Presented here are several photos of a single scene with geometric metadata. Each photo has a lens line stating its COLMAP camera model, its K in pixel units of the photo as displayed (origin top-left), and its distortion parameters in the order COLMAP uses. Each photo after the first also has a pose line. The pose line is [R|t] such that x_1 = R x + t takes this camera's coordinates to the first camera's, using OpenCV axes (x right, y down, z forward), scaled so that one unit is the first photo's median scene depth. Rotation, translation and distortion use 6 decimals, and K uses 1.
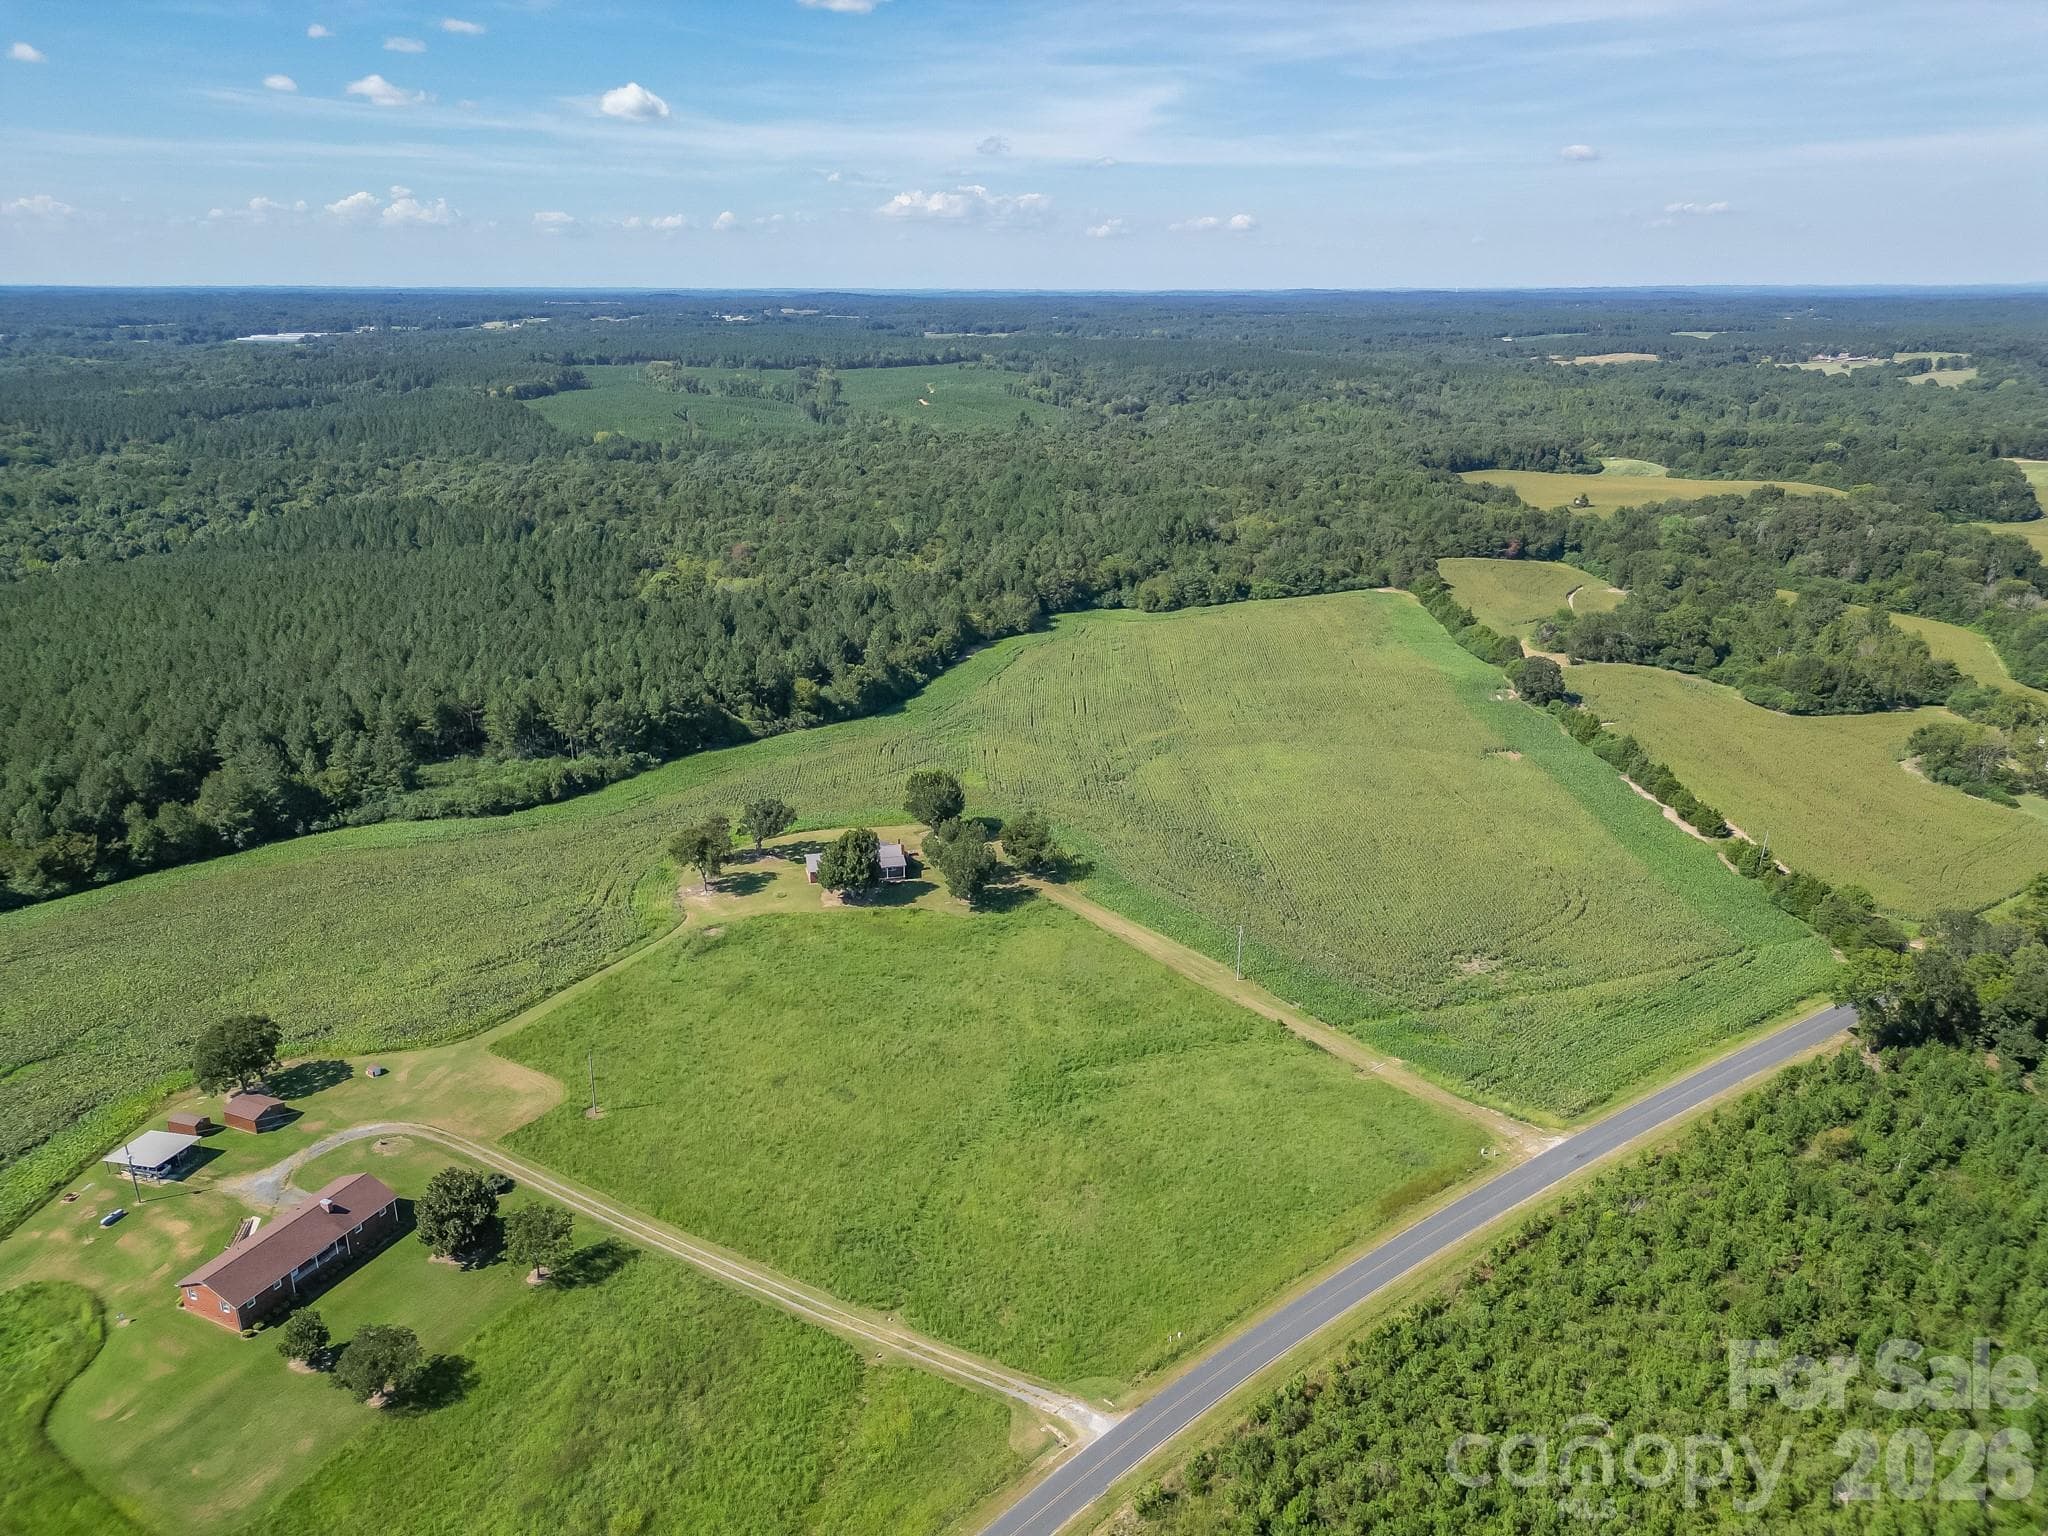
lens RADIAL K [[1435.2, 0, 1019.4], [0, 1435.2, 740.0], [0, 0, 1]] dist [0.065997, -0.056200]
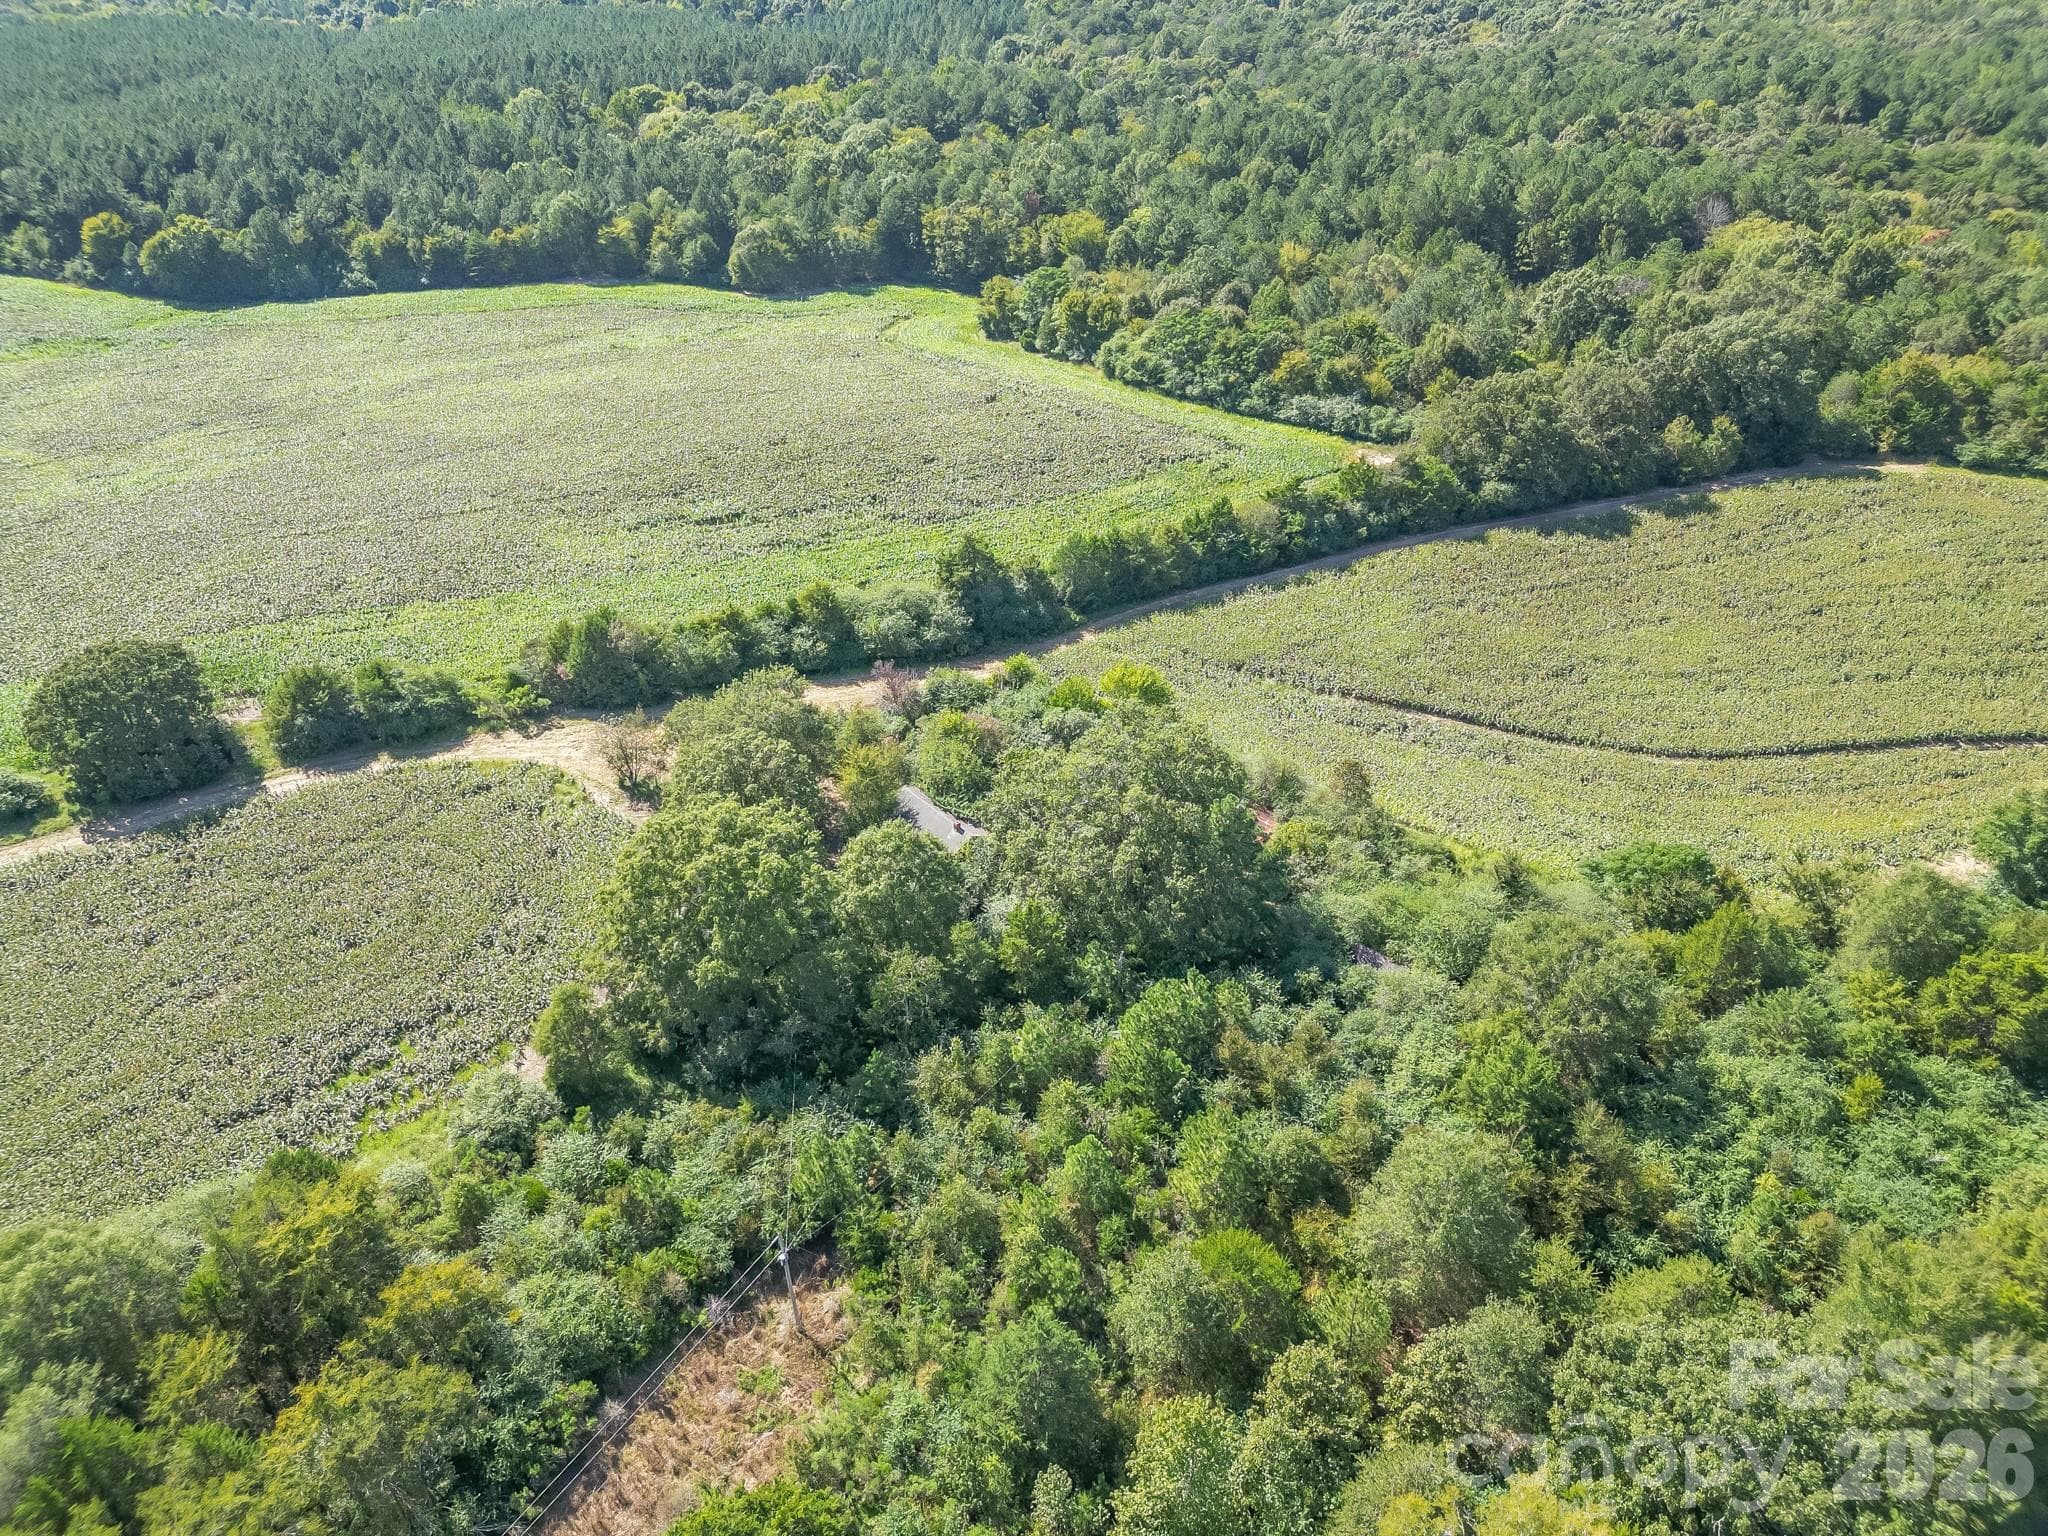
lens RADIAL K [[1435.2, 0, 1027.1], [0, 1435.2, 765.0], [0, 0, 1]] dist [0.065997, -0.056200]
pose [[0.435811, 0.496814, -0.750496, 0.453158], [-0.262404, 0.867760, 0.422063, -0.144615], [0.860937, 0.012994, 0.508545, 0.649347]]
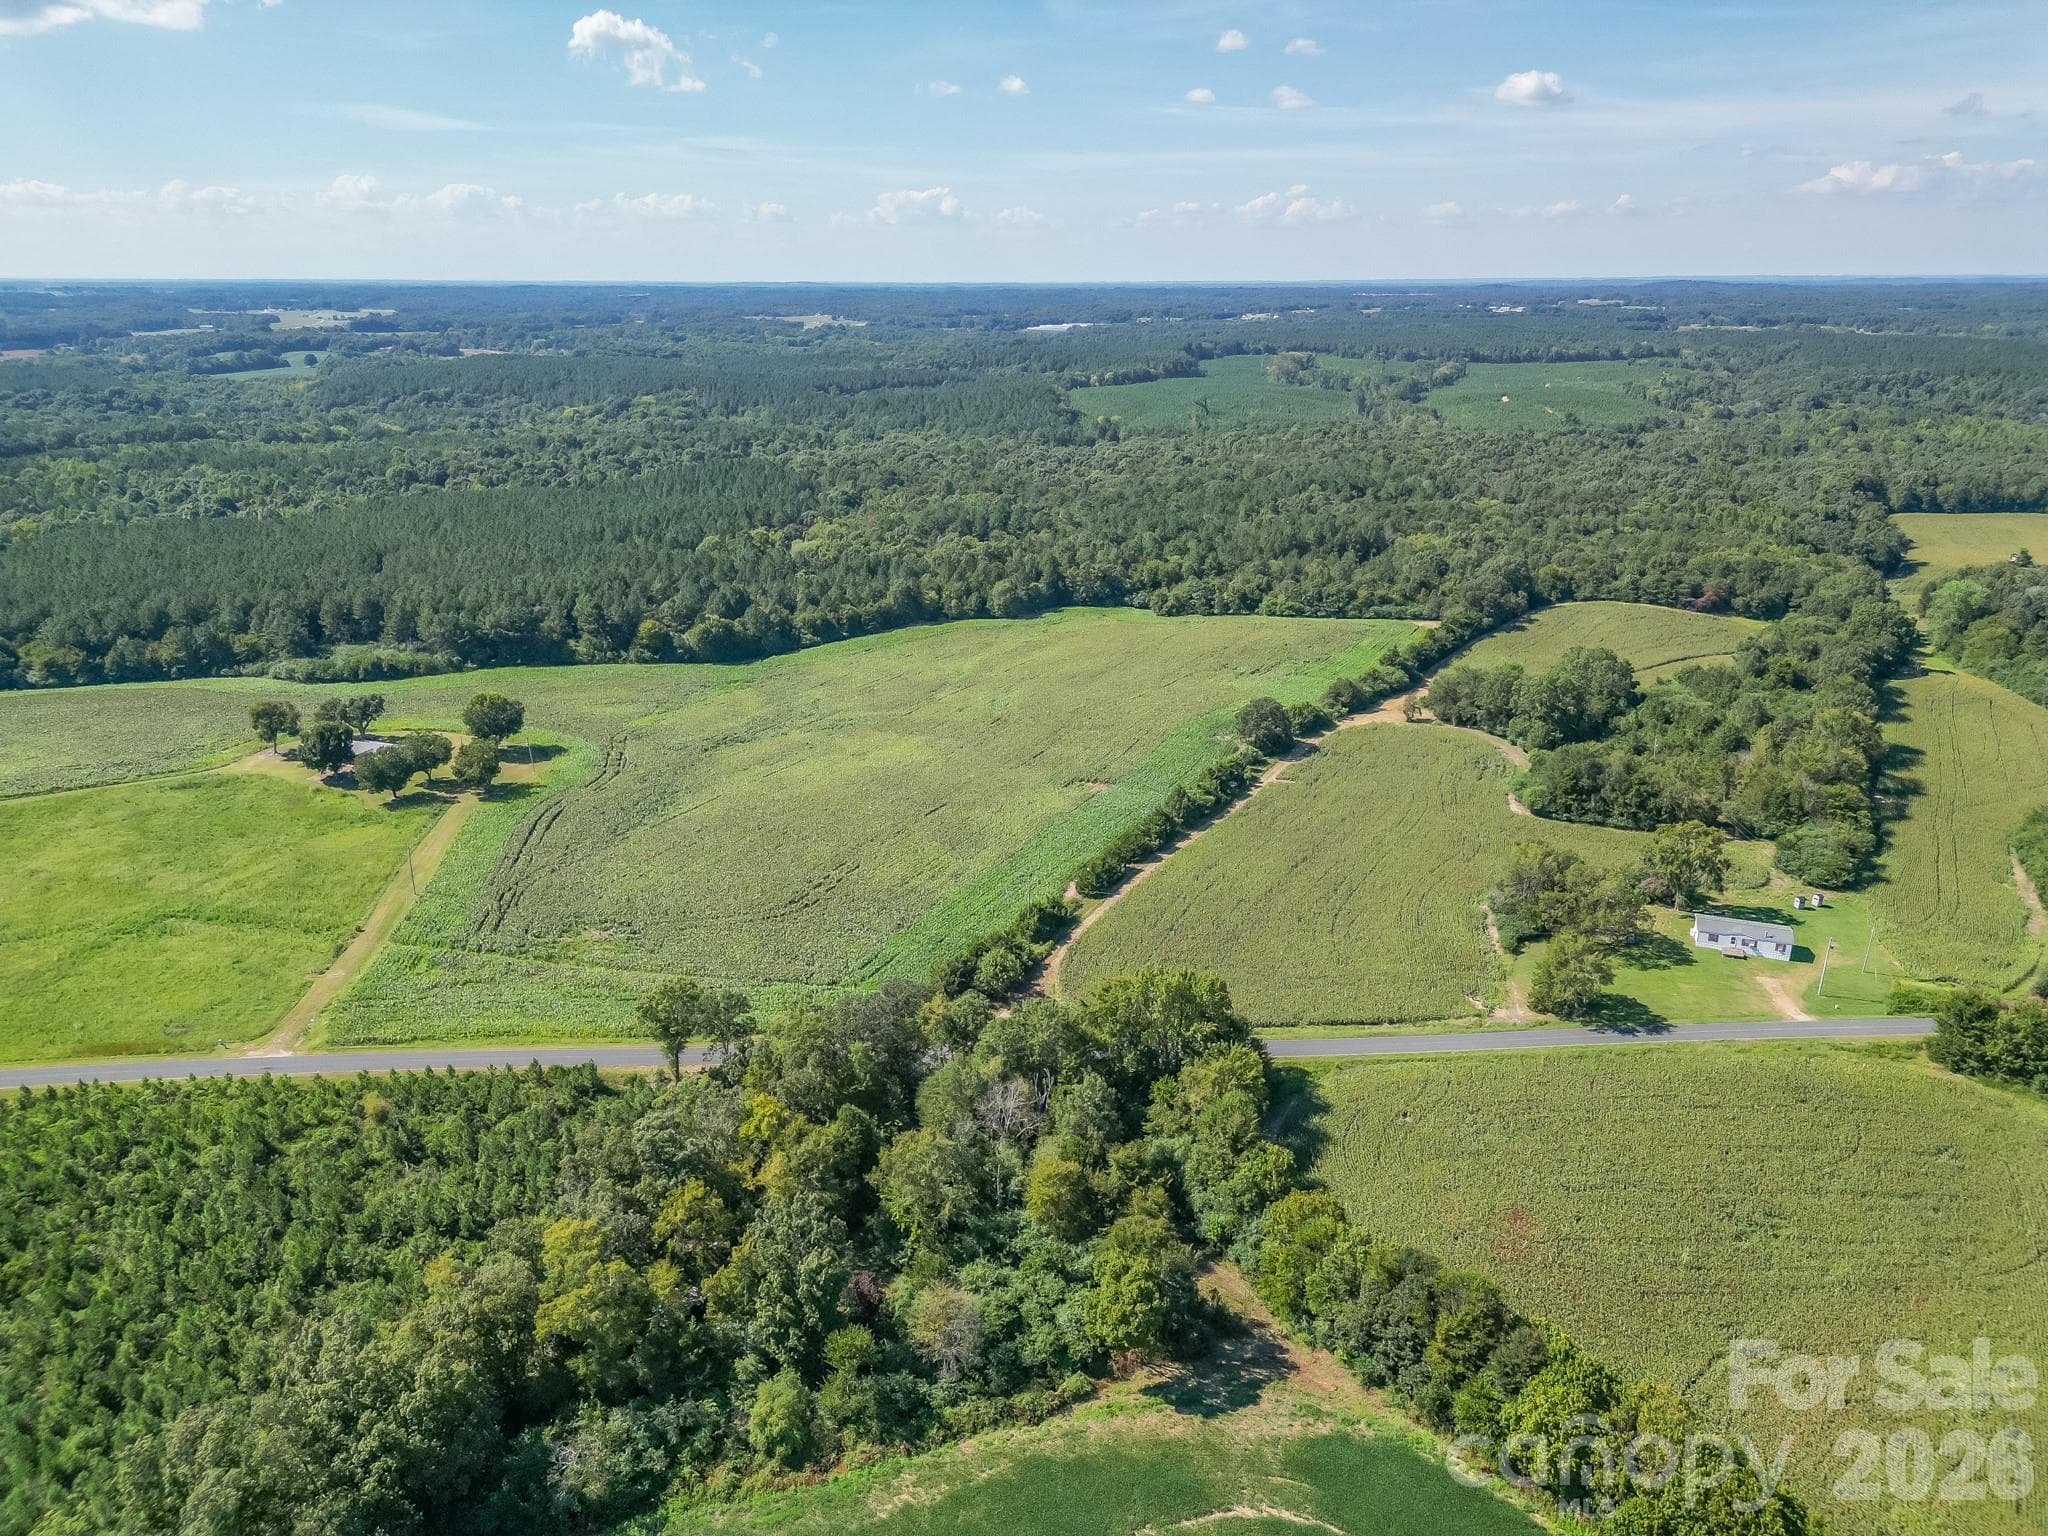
lens RADIAL K [[1435.2, 0, 1020.9], [0, 1435.2, 744.7], [0, 0, 1]] dist [0.065997, -0.056200]
pose [[0.845428, 0.163253, -0.508528, 0.440427], [-0.159048, 0.985896, 0.052086, -0.032747], [0.509858, 0.036846, 0.859469, 0.106111]]
